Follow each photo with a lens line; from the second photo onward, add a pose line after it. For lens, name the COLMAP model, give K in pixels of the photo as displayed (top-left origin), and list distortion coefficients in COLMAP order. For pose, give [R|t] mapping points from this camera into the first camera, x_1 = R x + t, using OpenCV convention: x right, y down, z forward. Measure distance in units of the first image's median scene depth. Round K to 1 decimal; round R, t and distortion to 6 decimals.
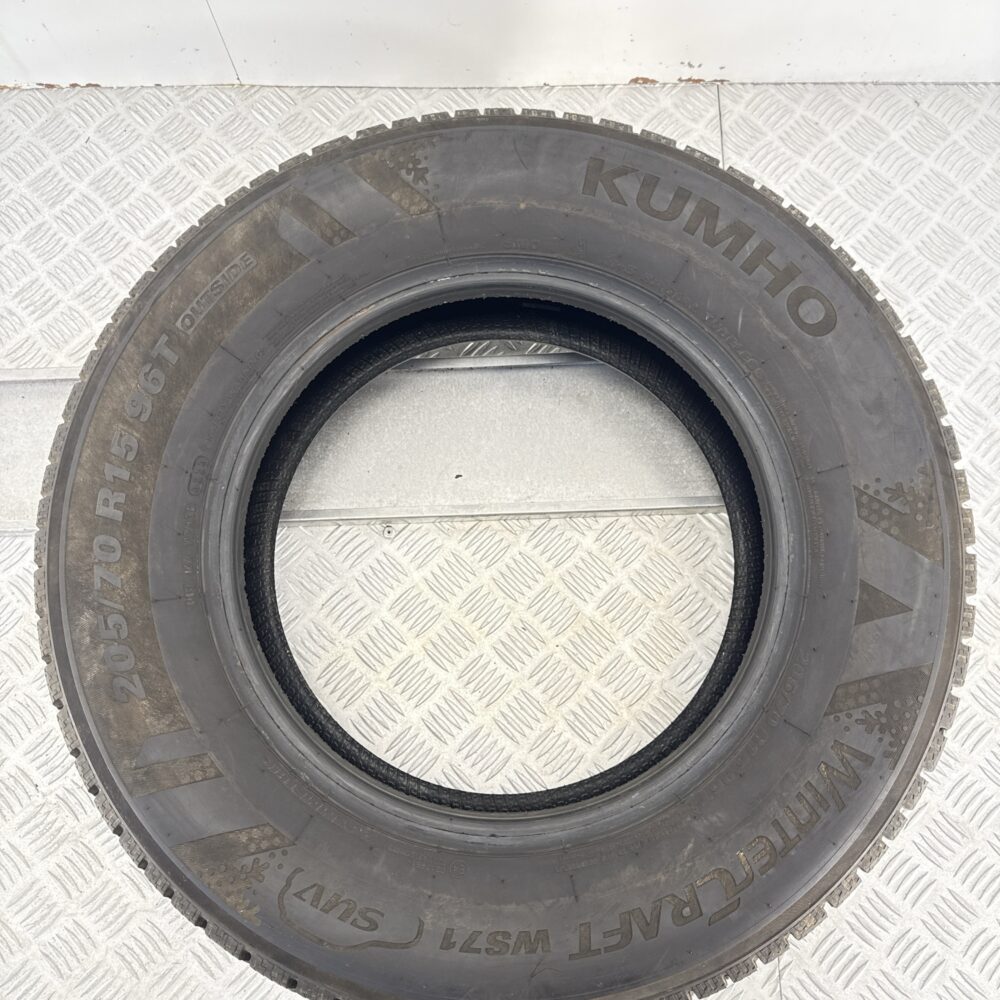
lens RADIAL K [[940.5, 0, 500.0], [0, 940.5, 500.0], [0, 0, 1]] dist [0.167516, -0.416136]
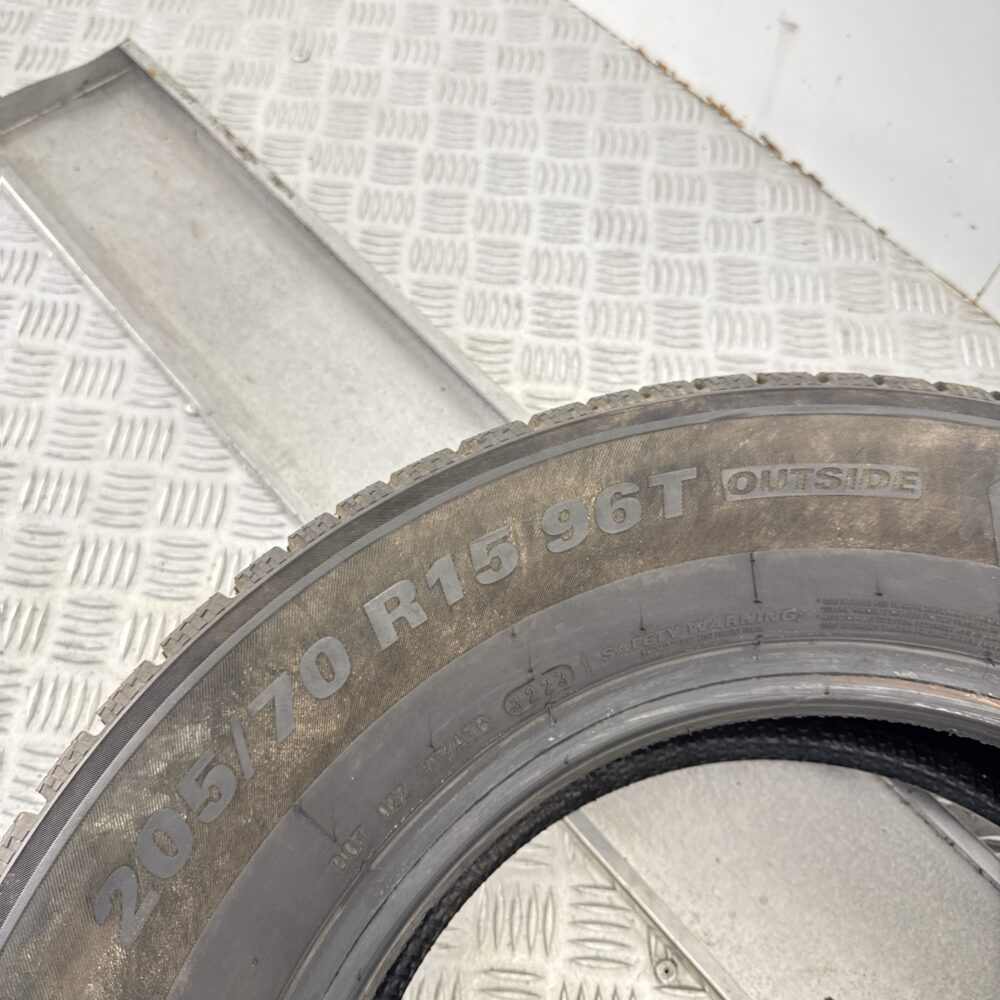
lens RADIAL K [[999.3, 0, 500.0], [0, 999.3, 500.0], [0, 0, 1]] dist [0.155770, -0.503567]
pose [[0.638545, 0.687594, -0.345650, -0.212998], [-0.749835, 0.656972, -0.078328, -0.034733], [0.173225, 0.309196, 0.935089, 0.454912]]
